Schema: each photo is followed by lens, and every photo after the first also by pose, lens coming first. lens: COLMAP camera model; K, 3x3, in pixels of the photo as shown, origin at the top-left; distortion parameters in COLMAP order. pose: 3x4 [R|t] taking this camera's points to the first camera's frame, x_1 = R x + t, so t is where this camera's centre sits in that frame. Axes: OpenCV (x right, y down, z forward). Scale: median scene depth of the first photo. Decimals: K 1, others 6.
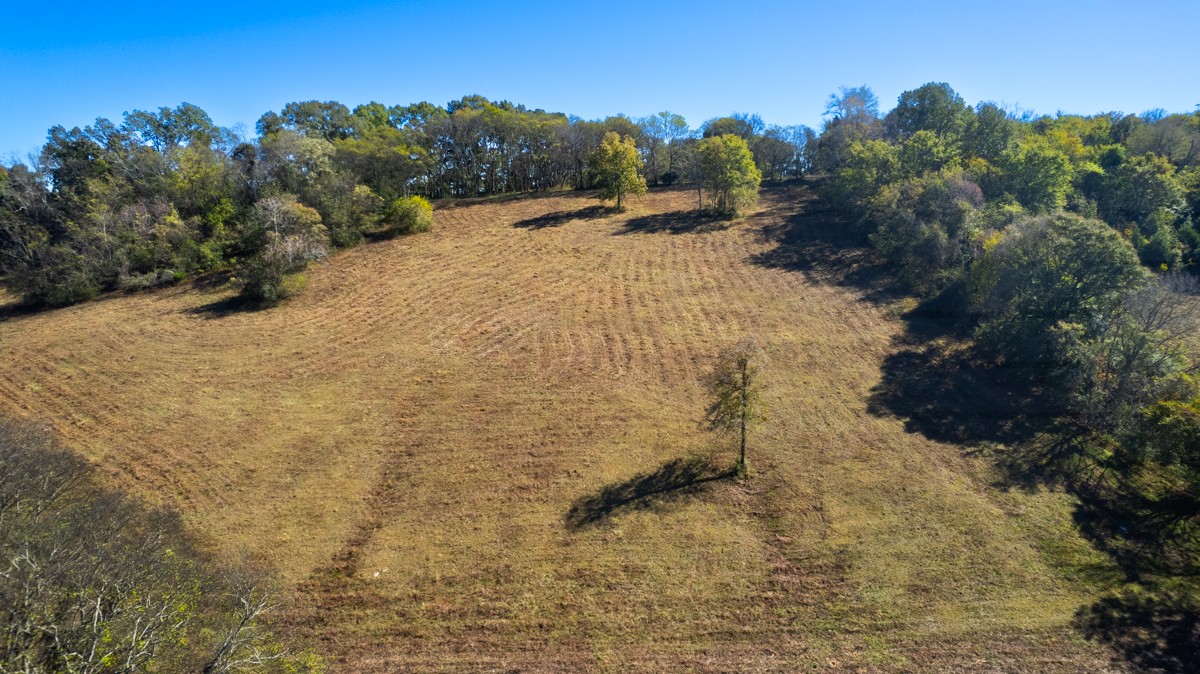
lens RADIAL K [[762.2, 0, 606.0], [0, 762.2, 336.3], [0, 0, 1]] dist [-0.078784, 0.070987]
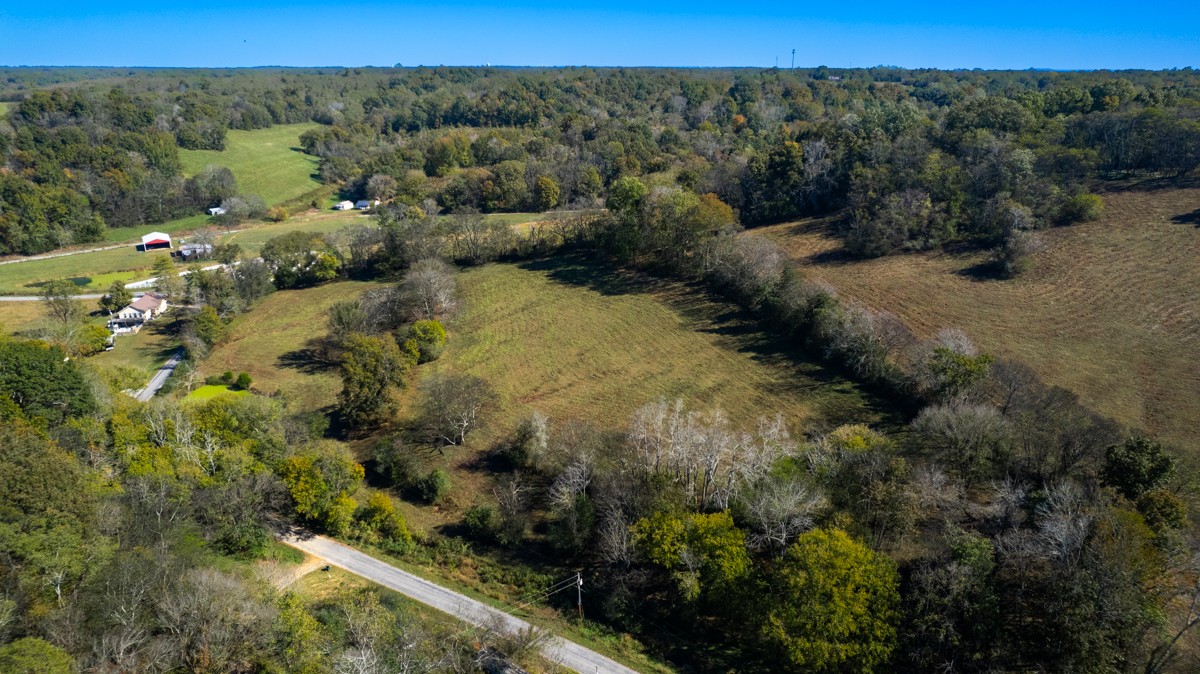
lens RADIAL K [[762.2, 0, 606.0], [0, 762.2, 336.3], [0, 0, 1]] dist [-0.078784, 0.070987]
pose [[0.846607, 0.176929, -0.501950, -0.335062], [-0.078280, 0.974264, 0.211381, -0.183246], [0.526431, -0.139664, 0.838668, -0.825433]]
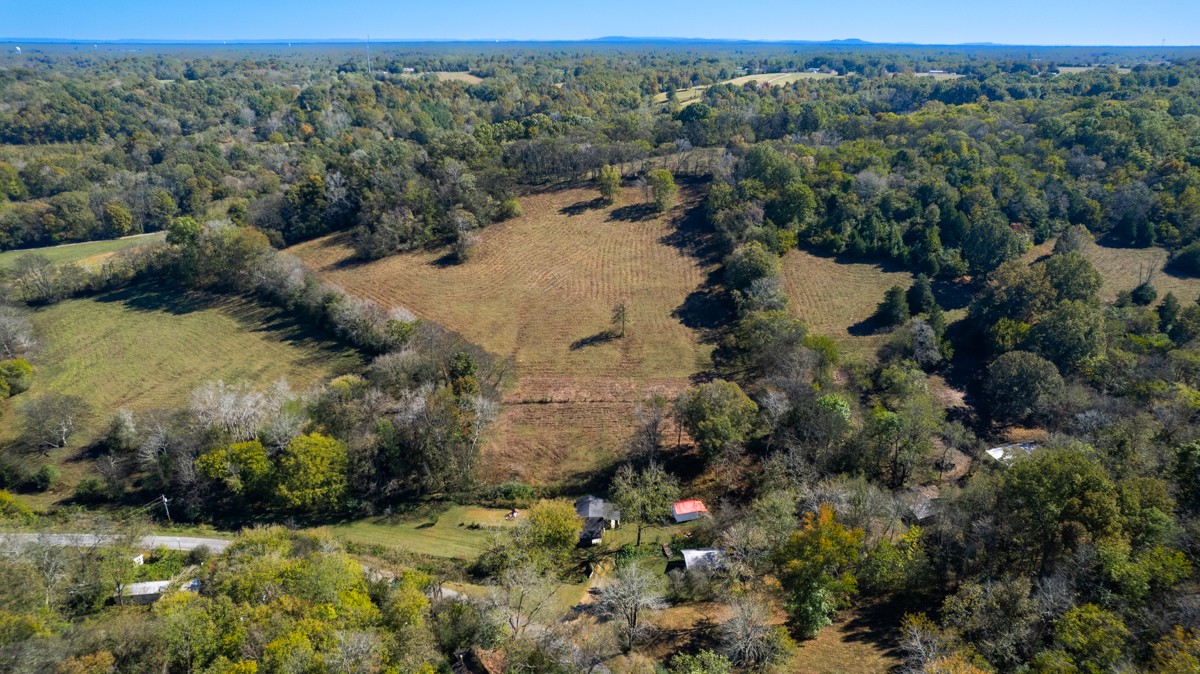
lens RADIAL K [[762.2, 0, 606.0], [0, 762.2, 336.3], [0, 0, 1]] dist [-0.078784, 0.070987]
pose [[0.997145, 0.026922, -0.070542, 0.212610], [-0.010404, 0.974354, 0.224779, -0.360168], [0.074784, -0.223404, 0.971853, -1.431471]]
